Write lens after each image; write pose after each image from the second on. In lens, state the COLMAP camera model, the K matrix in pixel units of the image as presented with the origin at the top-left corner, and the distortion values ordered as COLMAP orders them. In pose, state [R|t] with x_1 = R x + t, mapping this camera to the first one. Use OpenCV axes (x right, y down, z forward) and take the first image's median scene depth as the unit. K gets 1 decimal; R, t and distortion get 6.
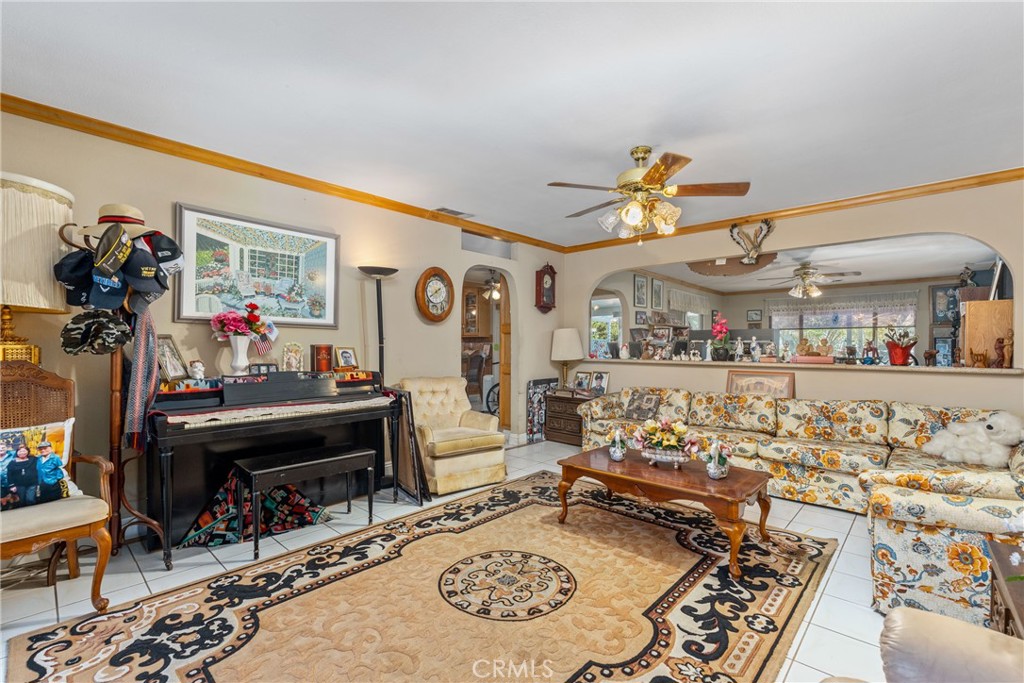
lens RADIAL K [[450.9, 0, 514.1], [0, 450.9, 353.5], [0, 0, 1]] dist [-0.000862, 0.000189]
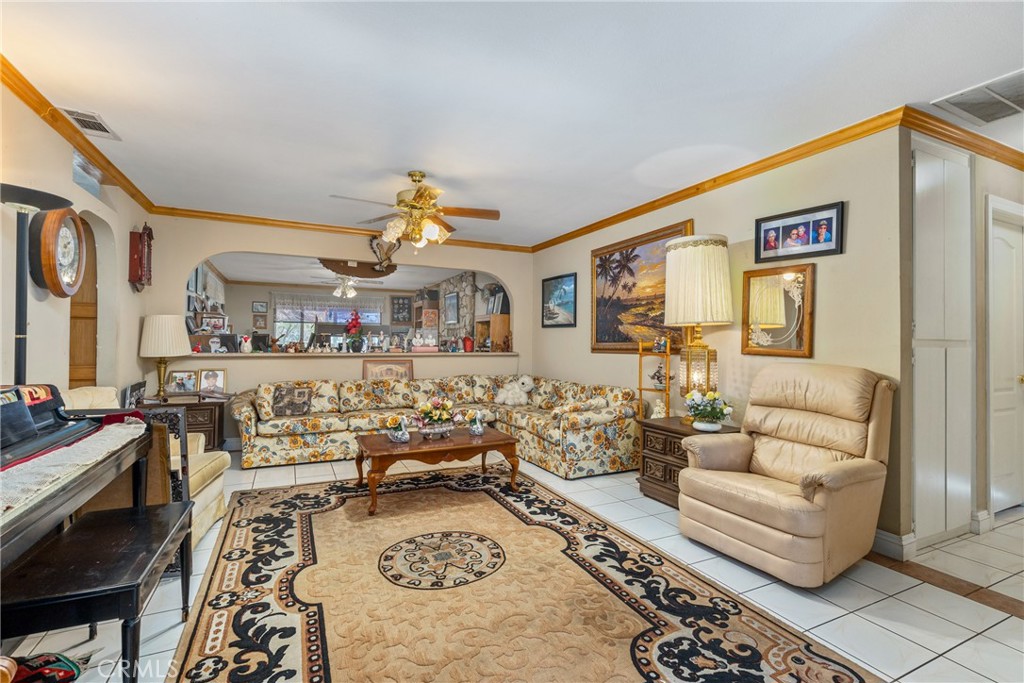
lens RADIAL K [[466.3, 0, 512.0], [0, 466.3, 341.5], [0, 0, 1]] dist [-0.001822, 0.000314]
pose [[0.370124, -0.001534, 0.928981, -0.703124], [0.005585, 0.999984, -0.000574, -0.010458], [-0.928966, 0.005401, 0.370127, 0.298612]]
